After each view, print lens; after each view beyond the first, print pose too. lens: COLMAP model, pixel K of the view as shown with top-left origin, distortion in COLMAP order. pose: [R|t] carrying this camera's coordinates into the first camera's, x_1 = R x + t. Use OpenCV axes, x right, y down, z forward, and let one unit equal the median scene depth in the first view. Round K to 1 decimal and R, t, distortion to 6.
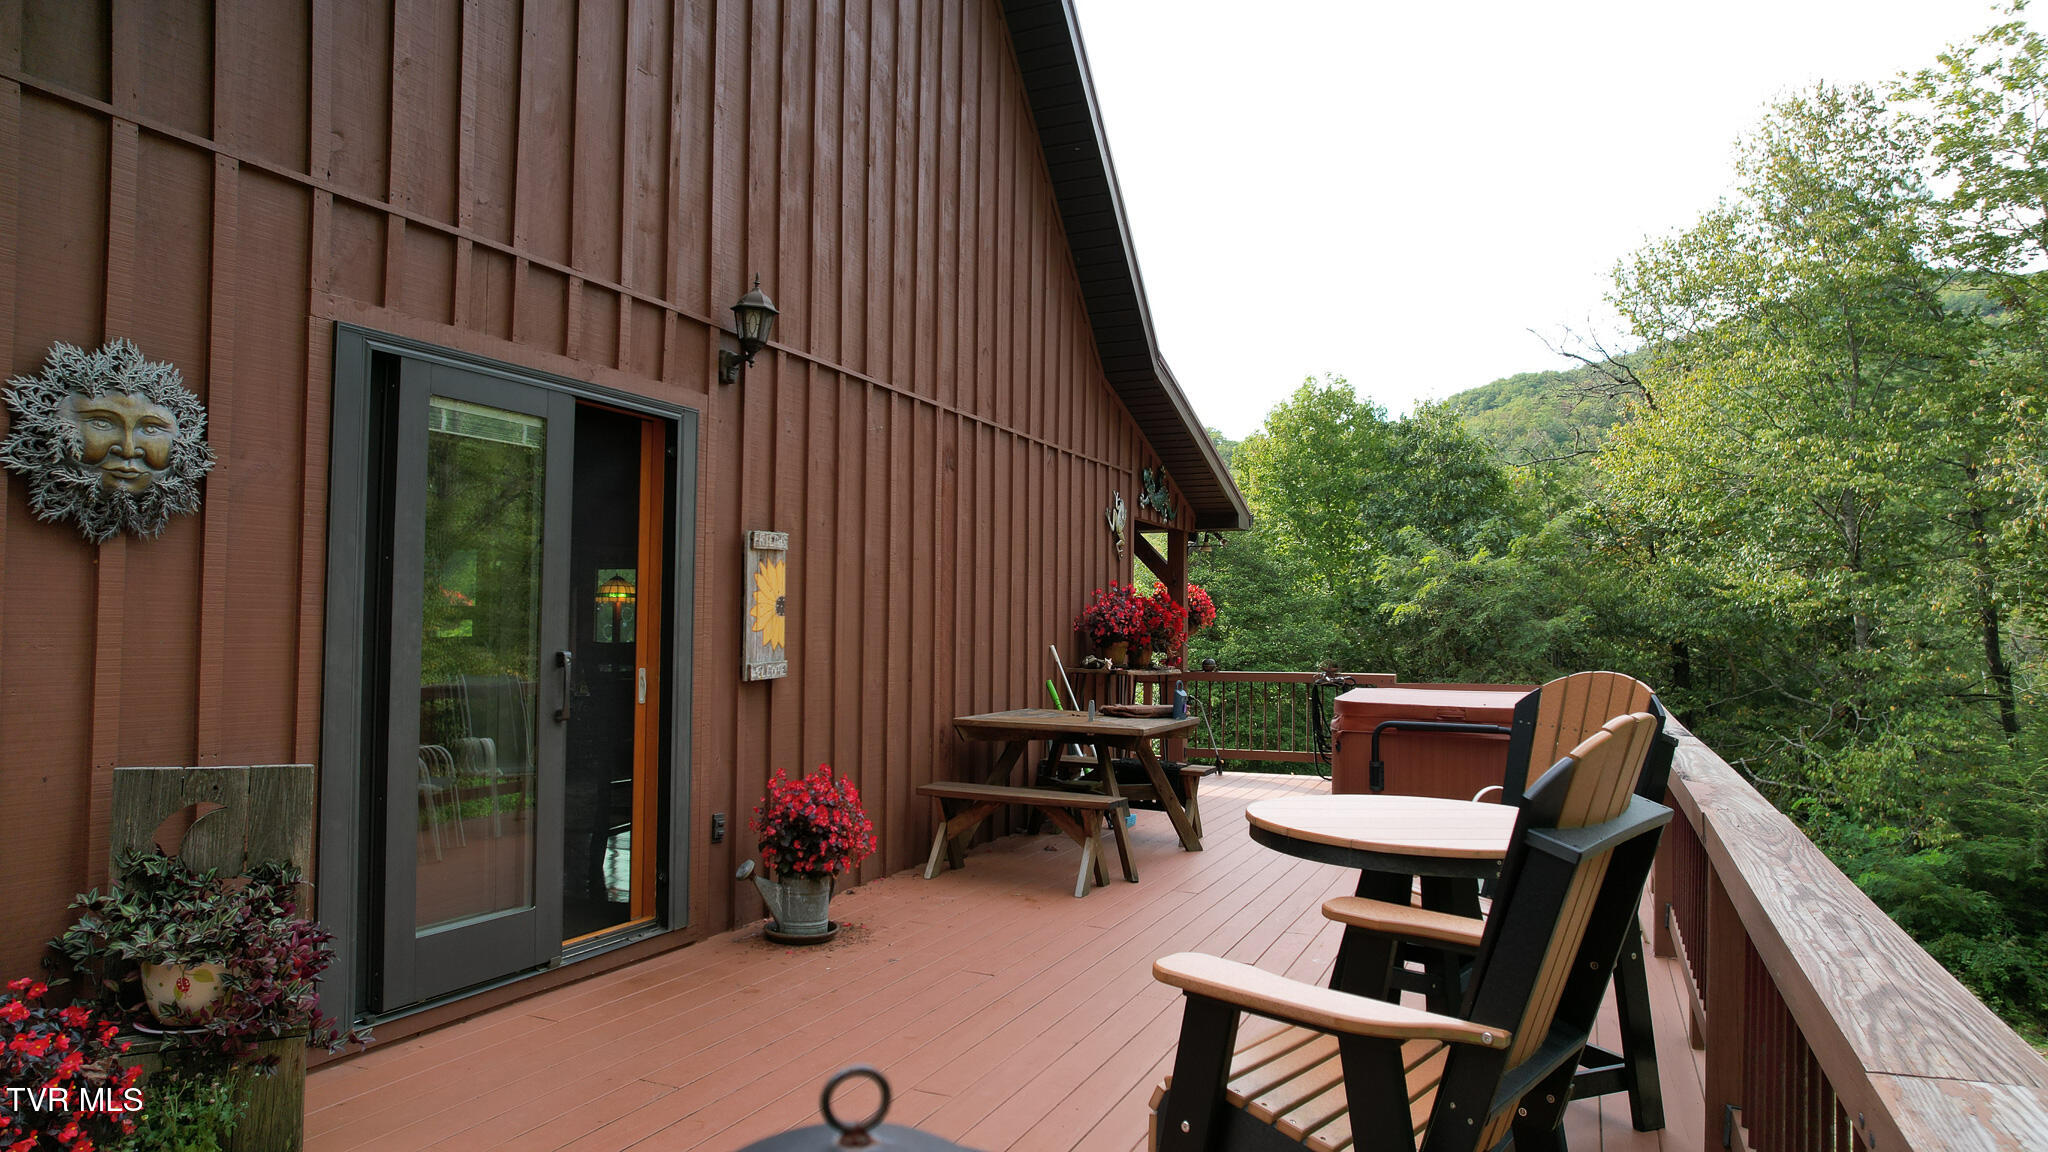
lens RADIAL K [[1312.8, 0, 1026.9], [0, 1312.8, 581.8], [0, 0, 1]] dist [-0.064723, 0.058896]
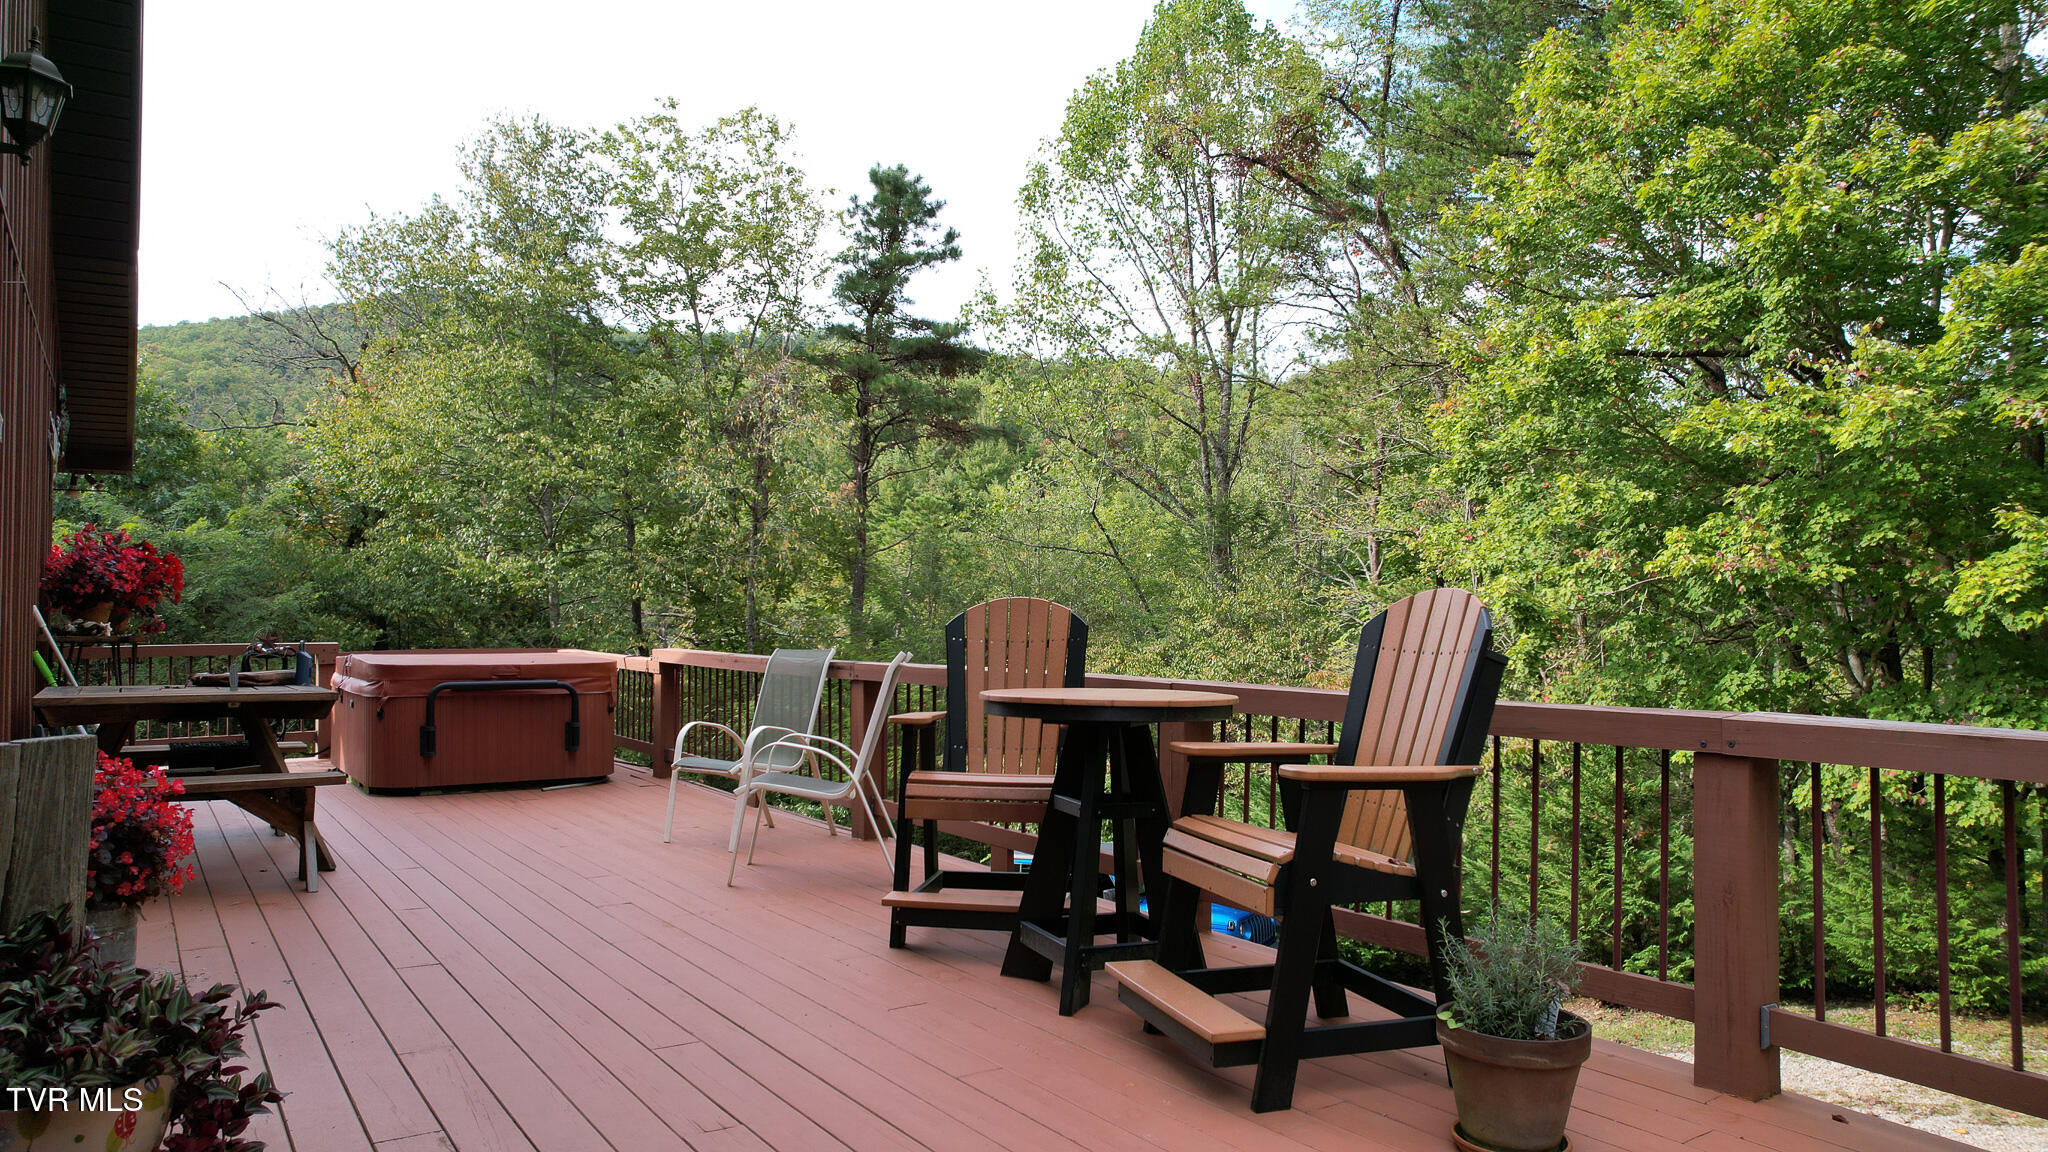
lens RADIAL K [[1304.7, 0, 1017.8], [0, 1304.7, 583.2], [0, 0, 1]] dist [-0.030364, -0.000024]
pose [[0.537243, 0.010858, 0.843358, -0.099759], [-0.020794, 0.999784, 0.000374, 0.007571], [-0.843171, -0.017738, 0.537353, 0.040208]]
